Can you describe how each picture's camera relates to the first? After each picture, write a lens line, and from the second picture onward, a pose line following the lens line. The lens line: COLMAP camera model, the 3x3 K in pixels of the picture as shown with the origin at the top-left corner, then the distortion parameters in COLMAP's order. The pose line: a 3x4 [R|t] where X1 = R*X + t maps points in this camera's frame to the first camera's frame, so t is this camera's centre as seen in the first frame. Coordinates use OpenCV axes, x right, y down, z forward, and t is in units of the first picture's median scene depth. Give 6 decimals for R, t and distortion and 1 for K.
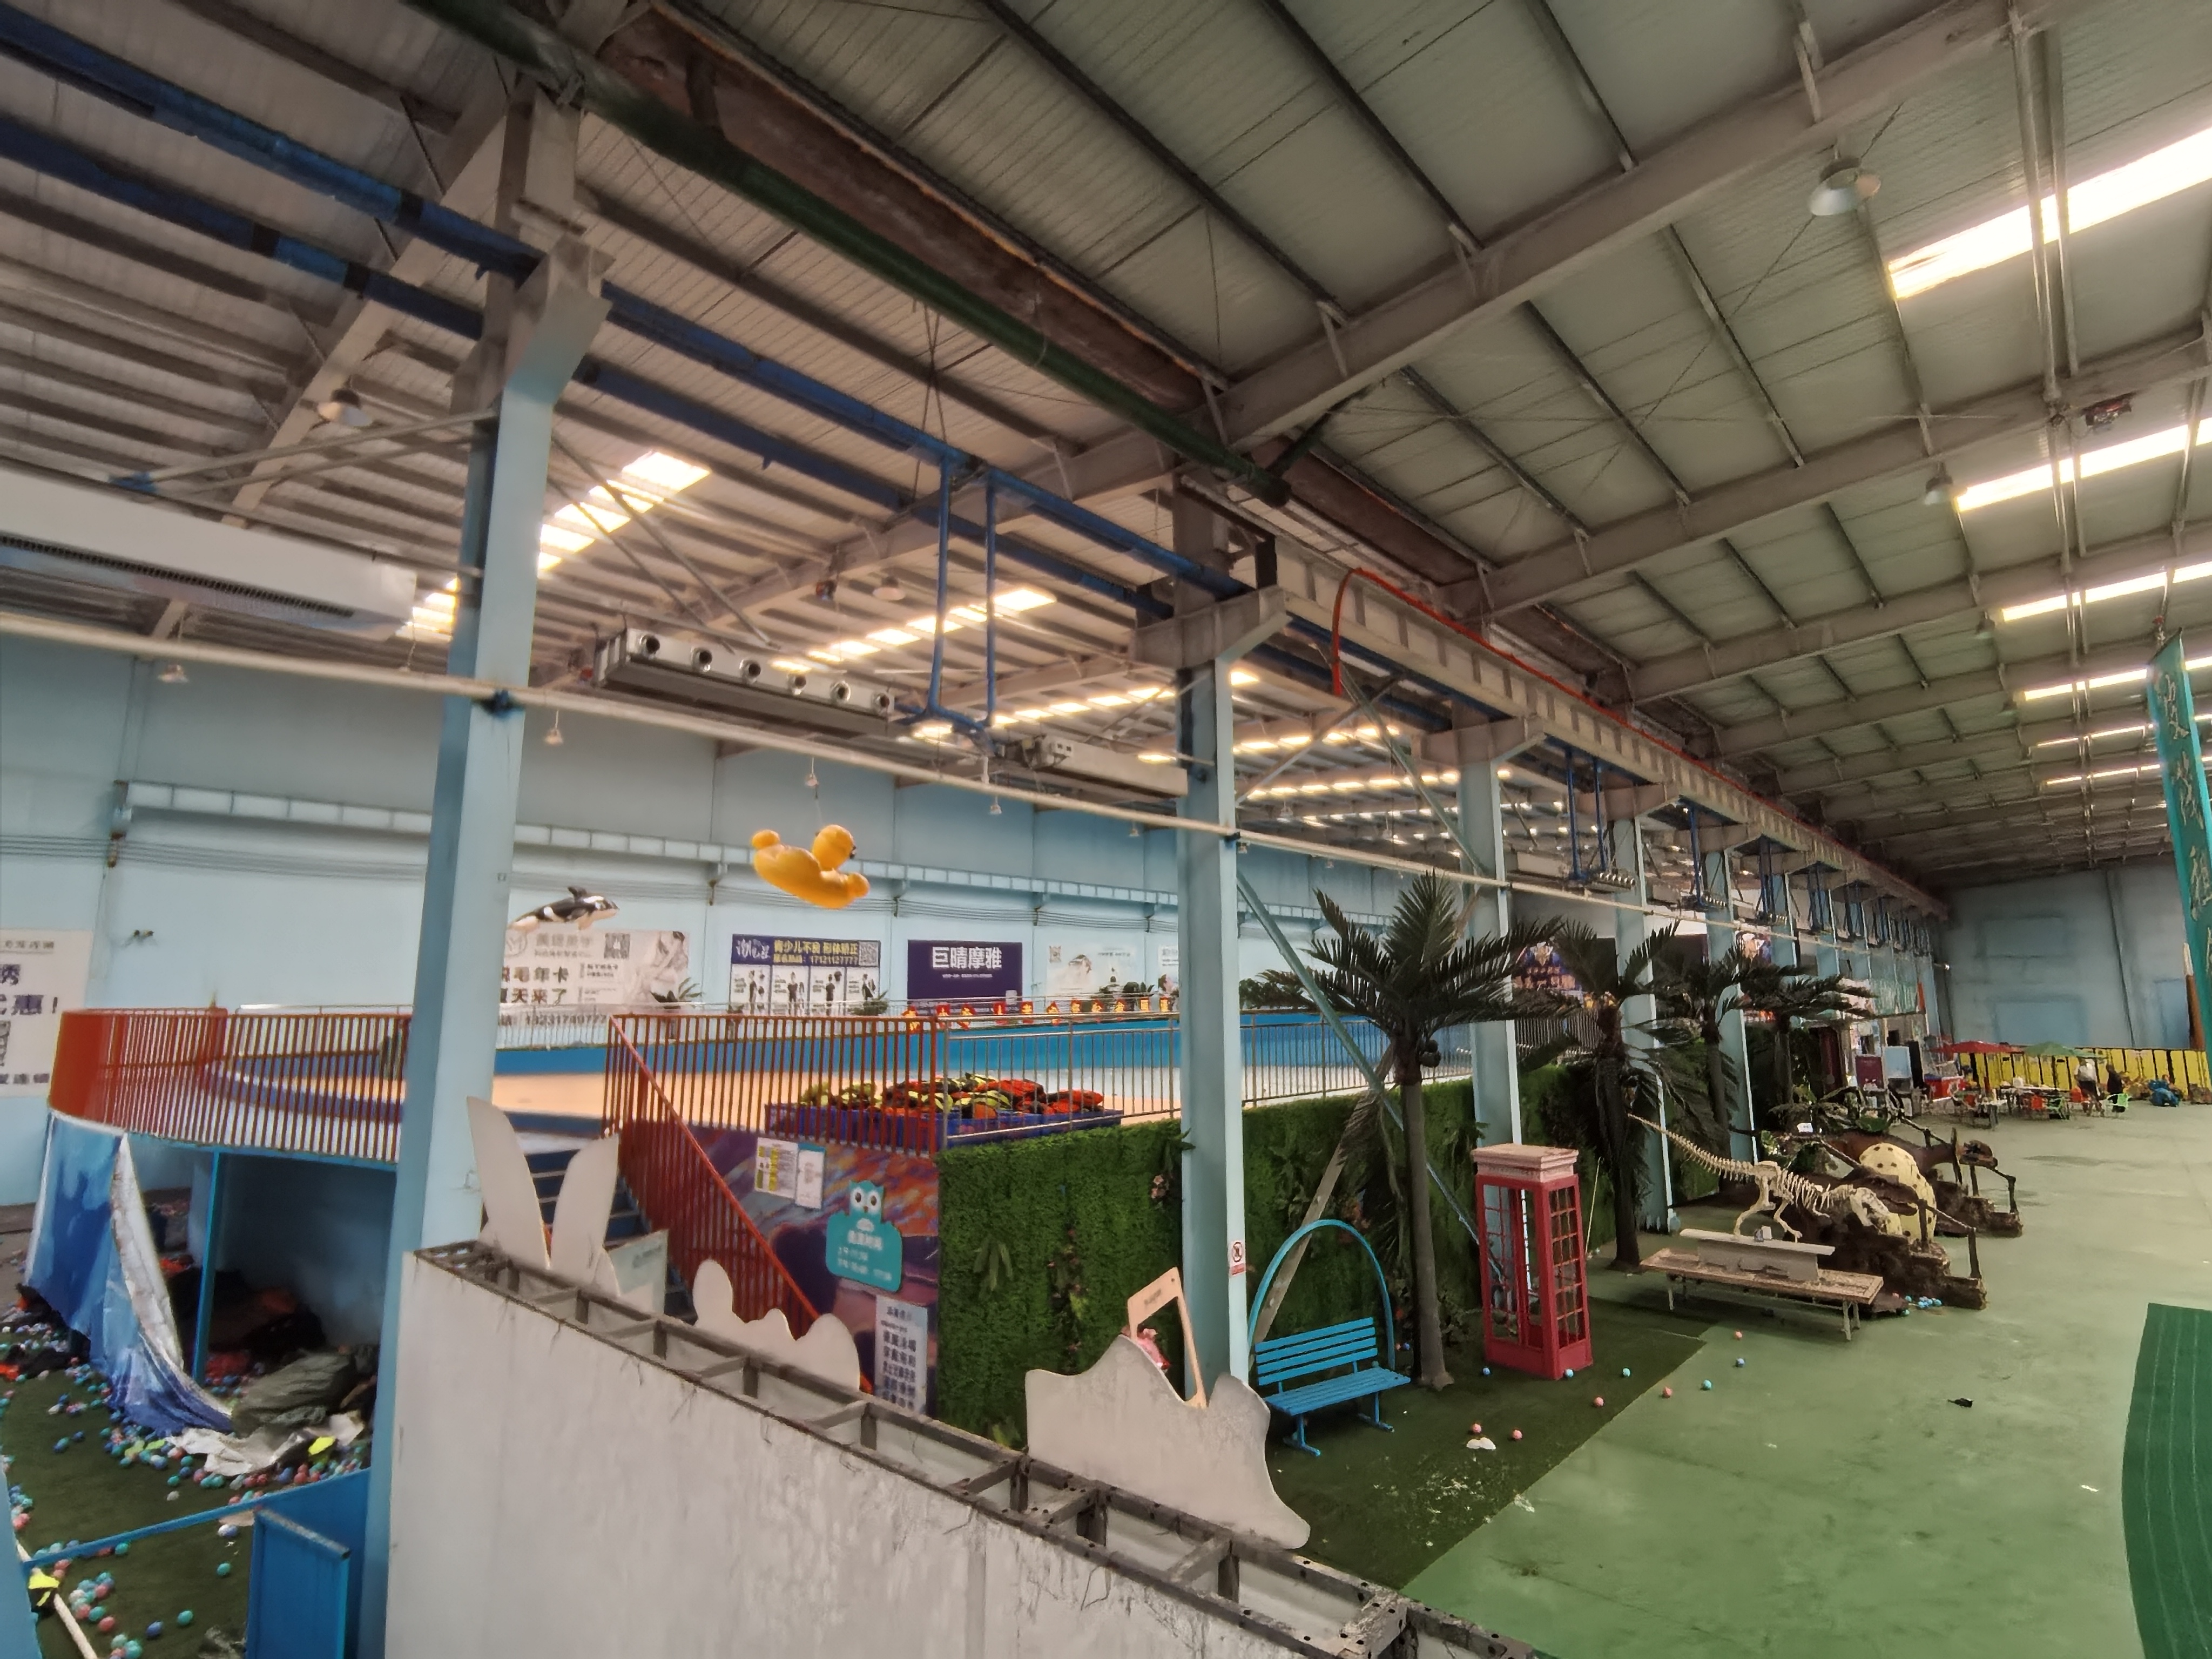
lens RADIAL K [[1103.3, 0, 1100.4], [0, 1103.3, 820.2], [0, 0, 1]] dist [0.003017, -0.000541]
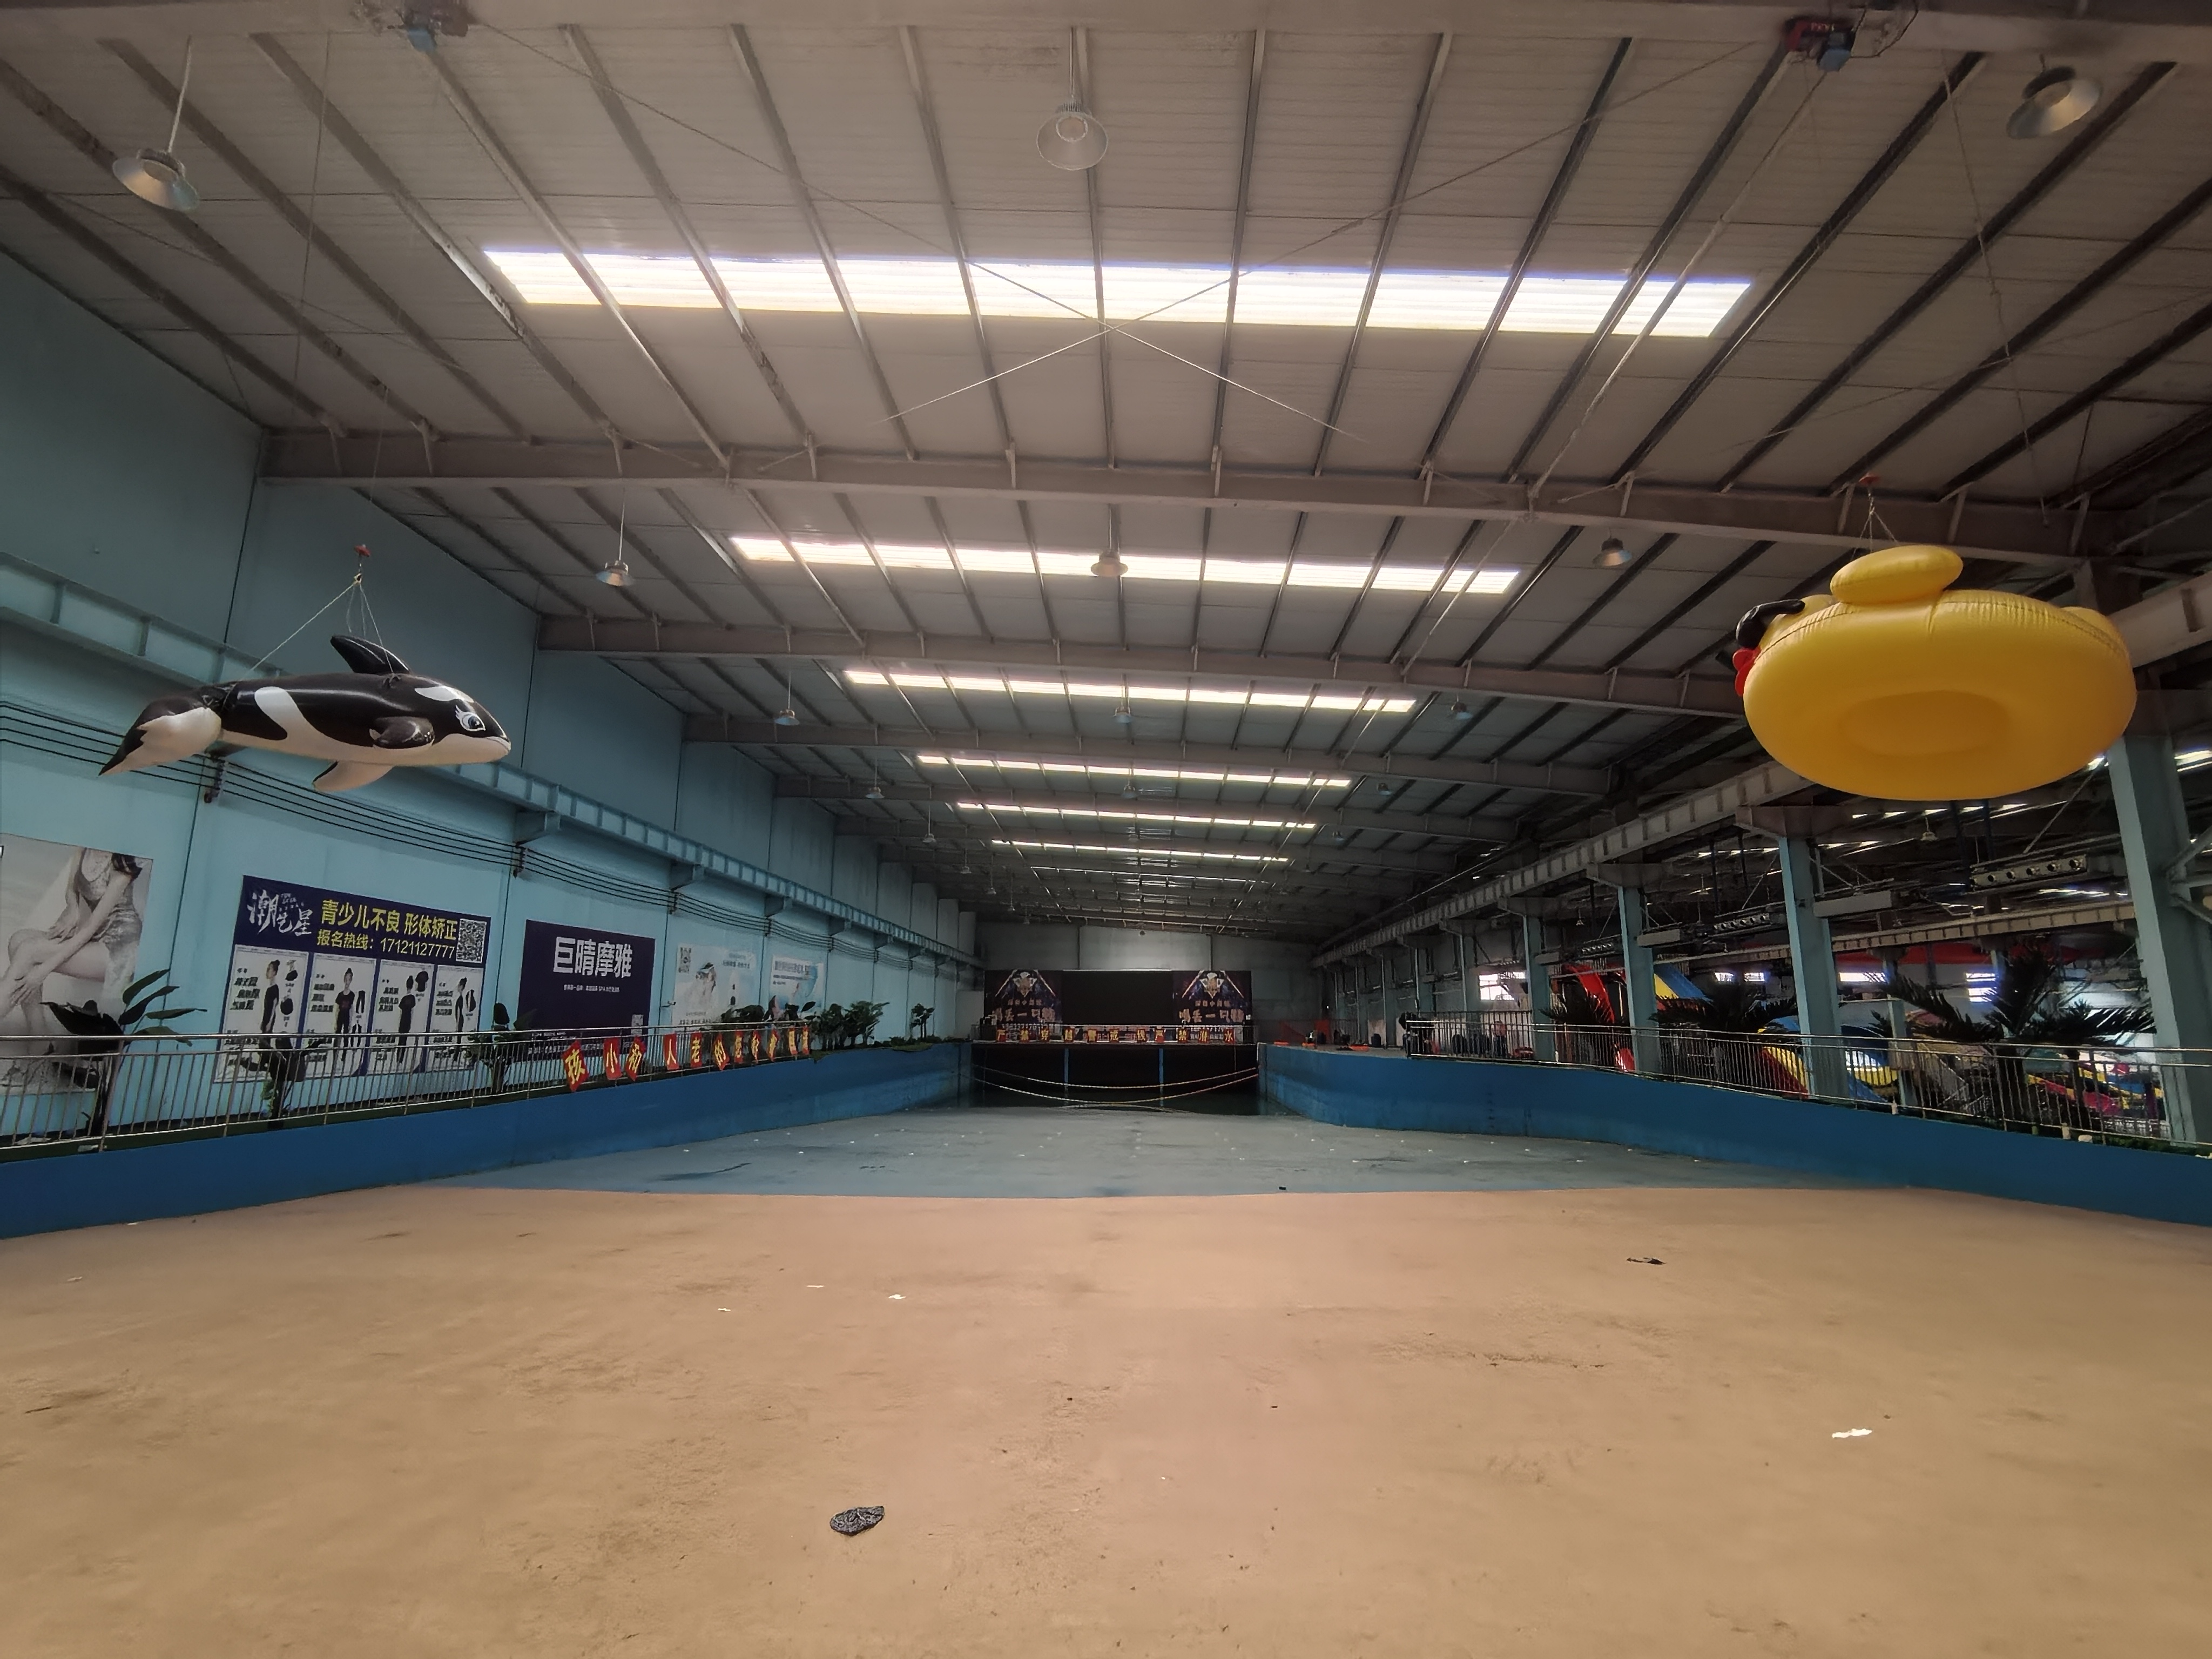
lens RADIAL K [[1103.3, 0, 1104.2], [0, 1103.3, 821.7], [0, 0, 1]] dist [0.003017, -0.000541]
pose [[0.776623, 0.123804, 0.617681, -0.326792], [-0.107335, 0.992167, -0.063909, 0.070058], [-0.620755, -0.016666, 0.783828, 0.422511]]
